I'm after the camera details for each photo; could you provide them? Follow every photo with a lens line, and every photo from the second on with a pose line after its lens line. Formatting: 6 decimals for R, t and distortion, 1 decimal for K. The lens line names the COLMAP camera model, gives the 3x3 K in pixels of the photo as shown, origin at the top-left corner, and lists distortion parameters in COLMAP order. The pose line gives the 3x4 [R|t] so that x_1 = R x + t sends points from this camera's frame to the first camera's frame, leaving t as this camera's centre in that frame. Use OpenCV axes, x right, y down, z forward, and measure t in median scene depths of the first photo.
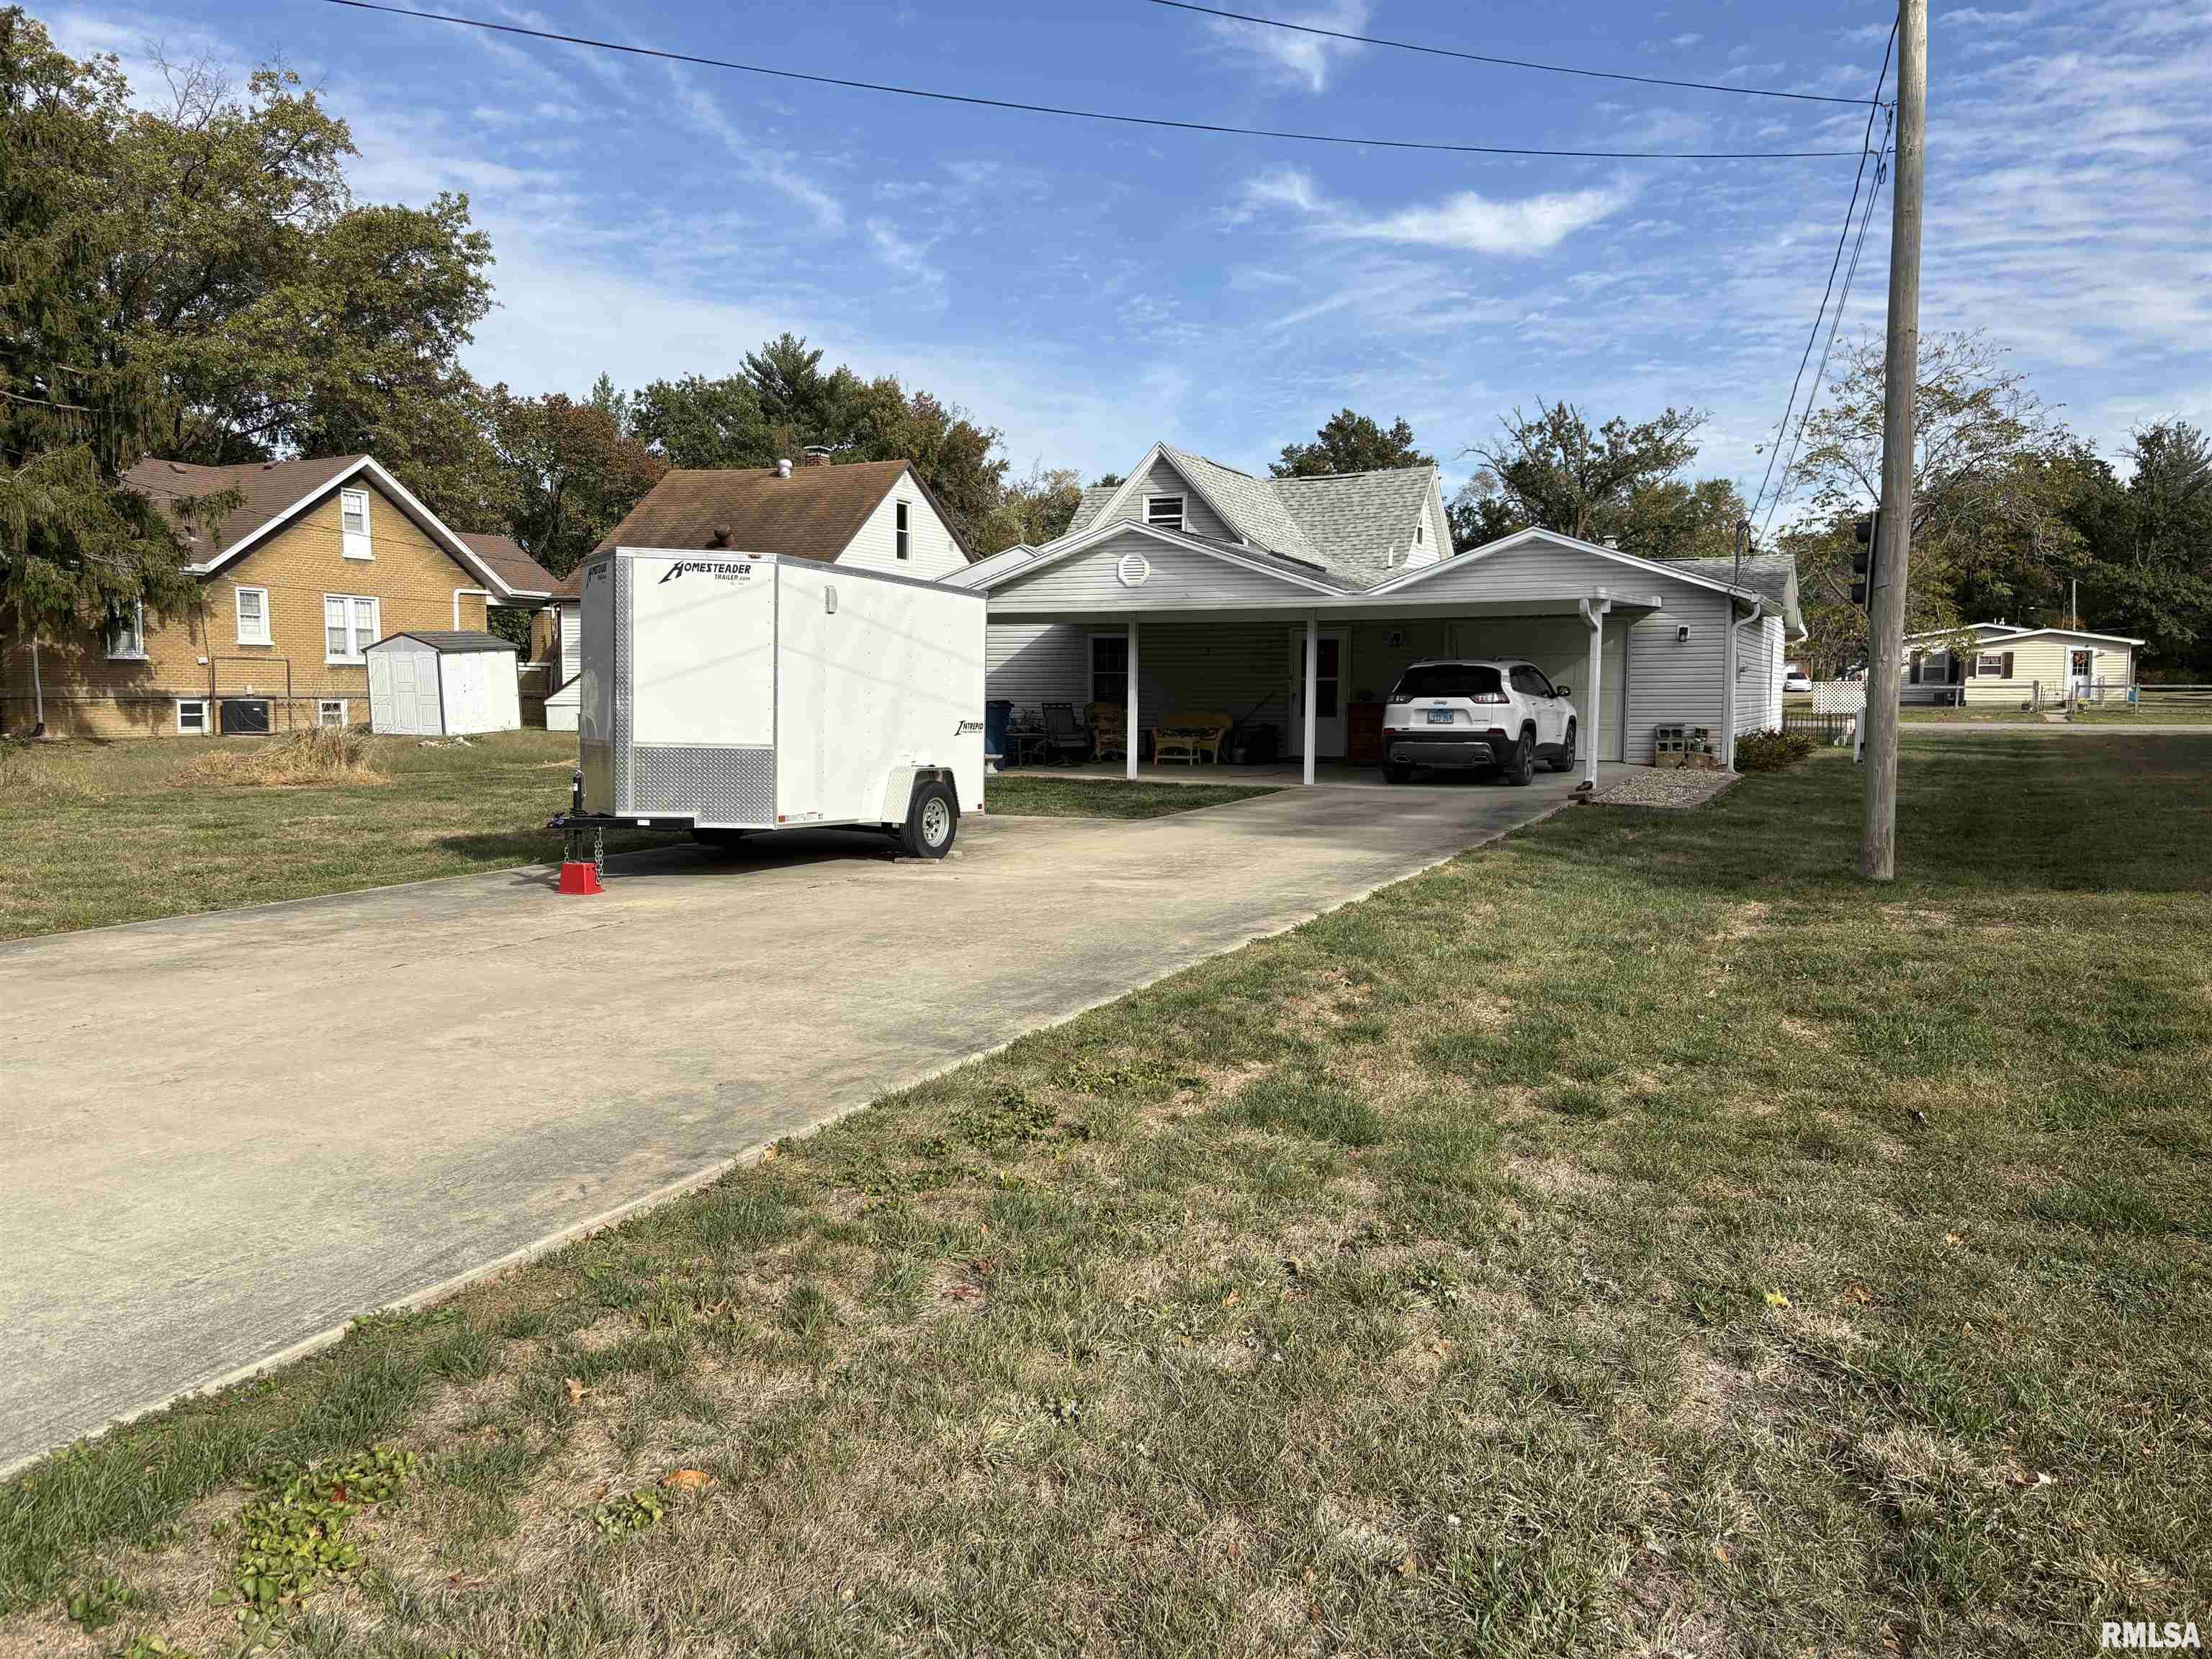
lens RADIAL K [[1675.2, 0, 1106.0], [0, 1675.2, 829.5], [0, 0, 1]] dist [0.045484, -0.038694]
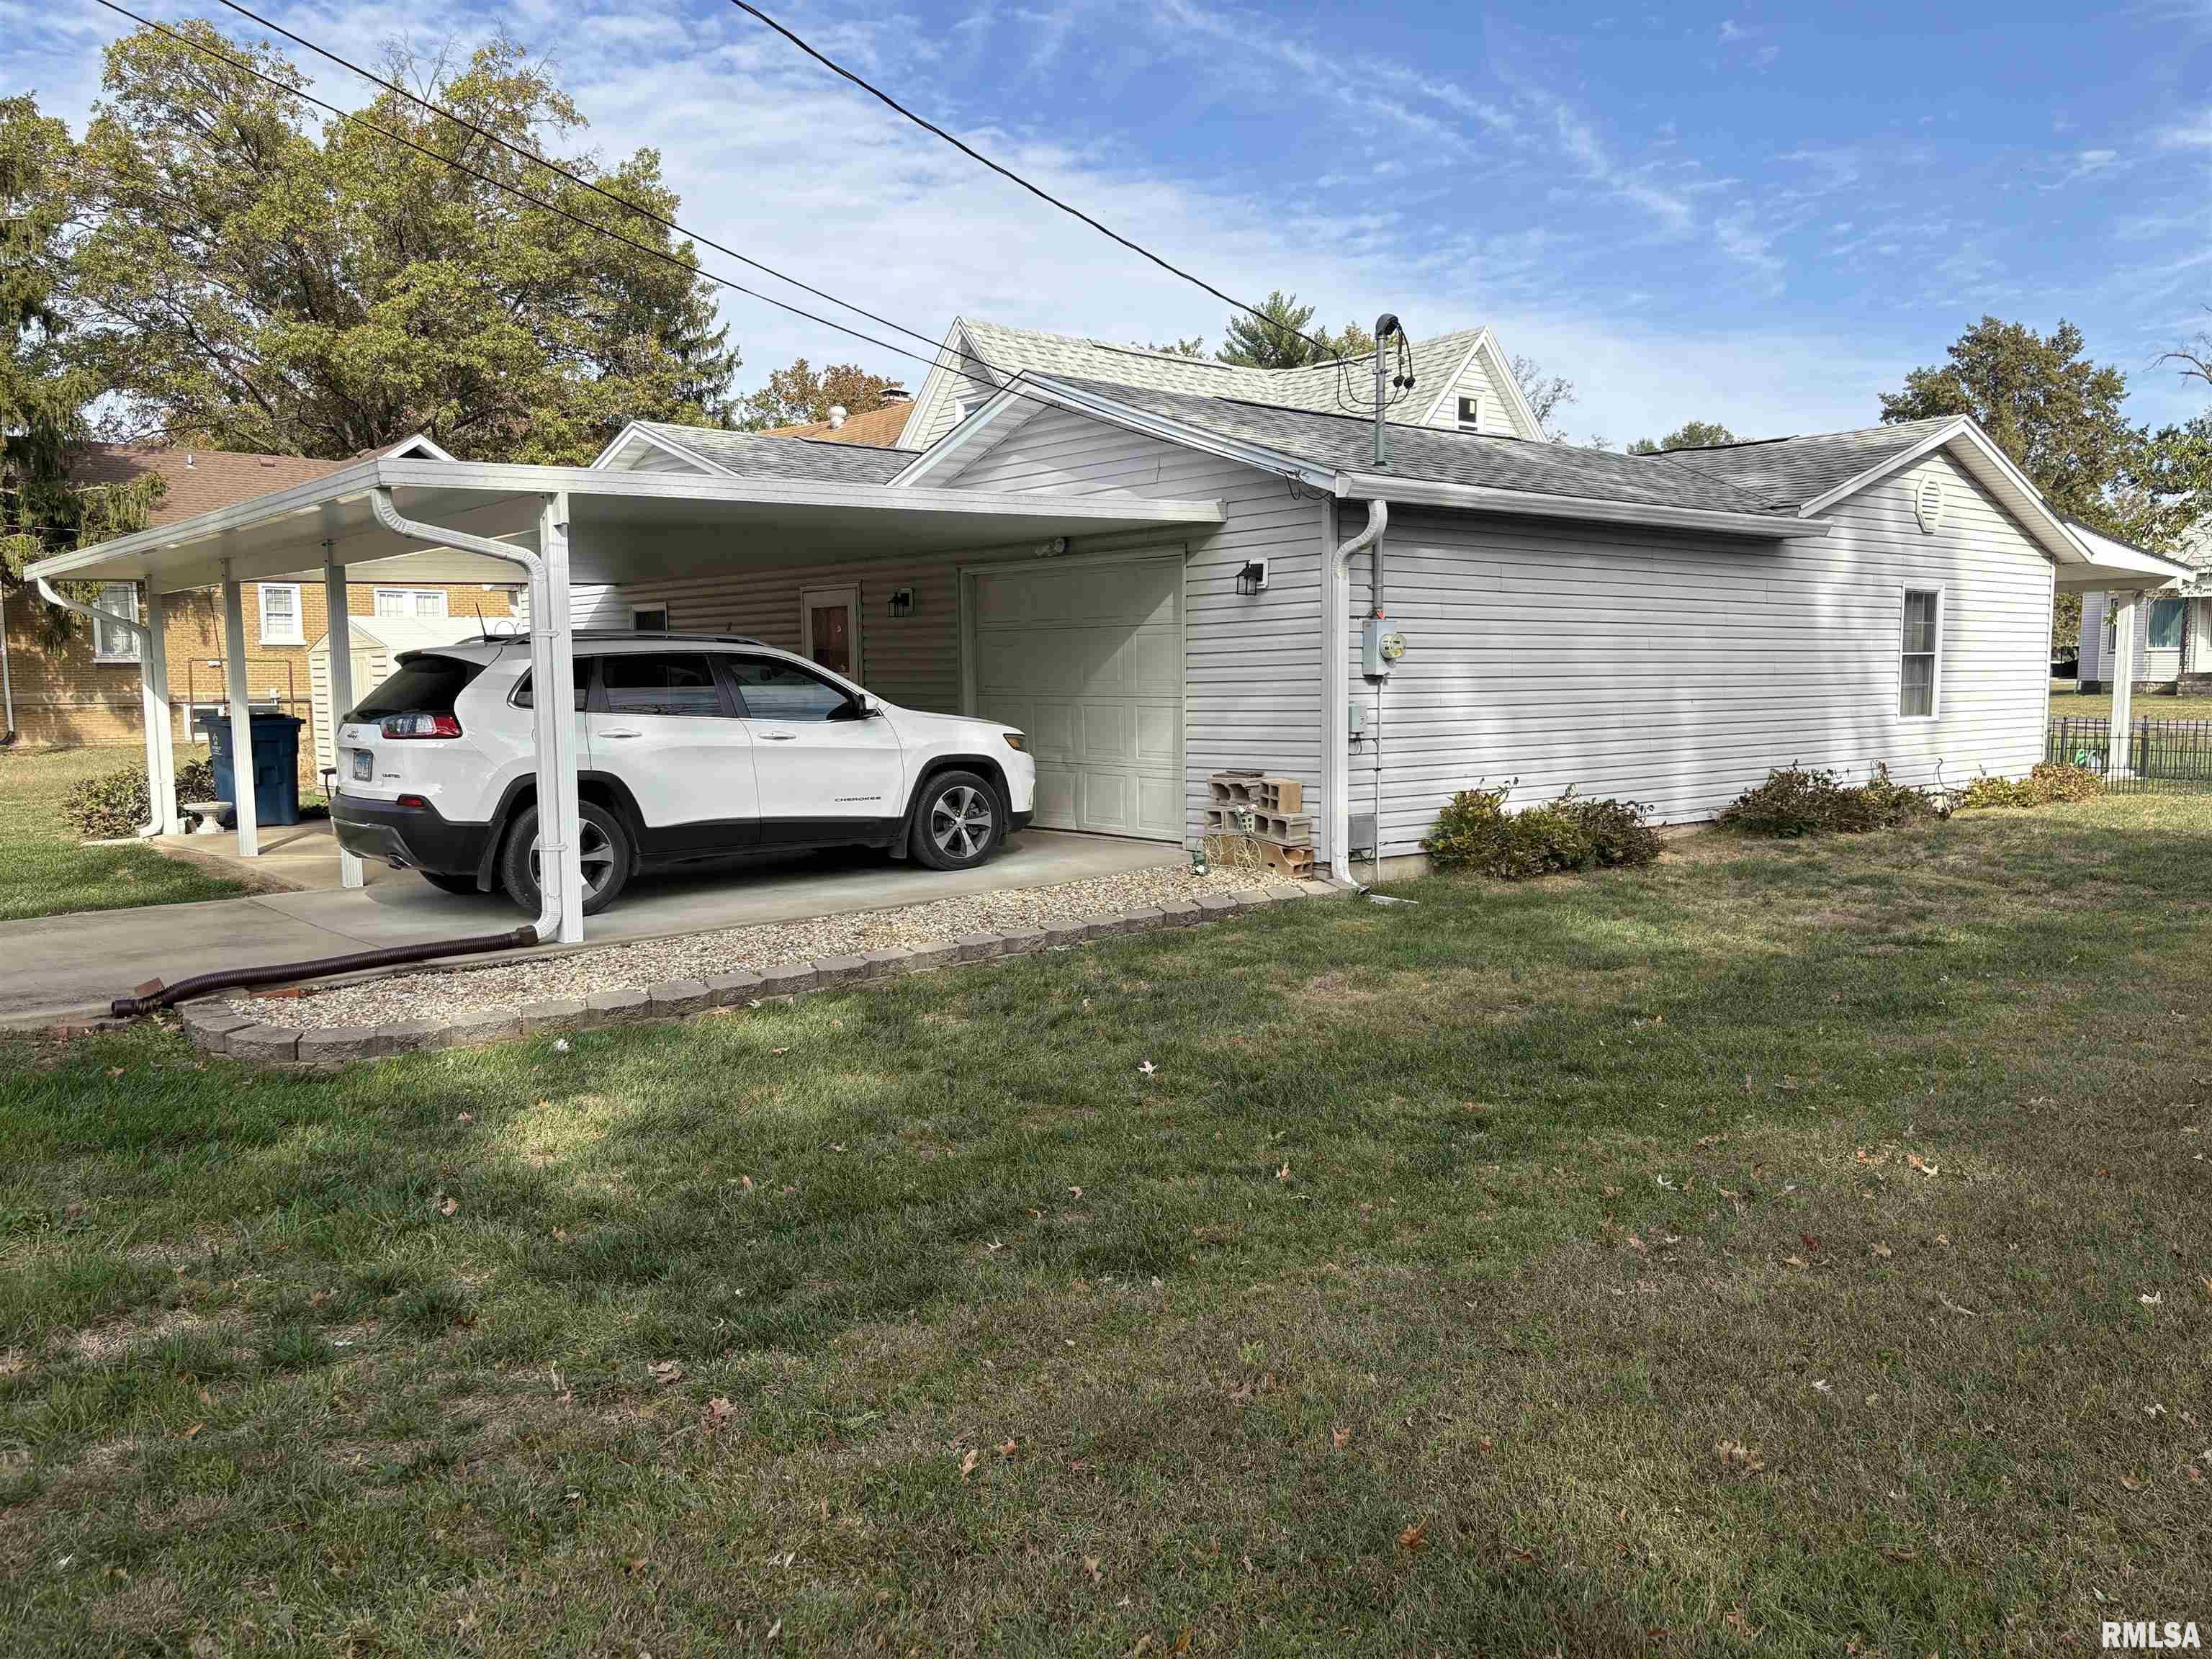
lens RADIAL K [[1675.2, 0, 1106.0], [0, 1675.2, 829.5], [0, 0, 1]] dist [0.045484, -0.038694]
pose [[0.914509, 0.027210, -0.403650, 0.296108], [-0.024149, 0.999628, 0.012673, -0.031486], [0.403845, -0.001842, 0.914826, 0.345903]]
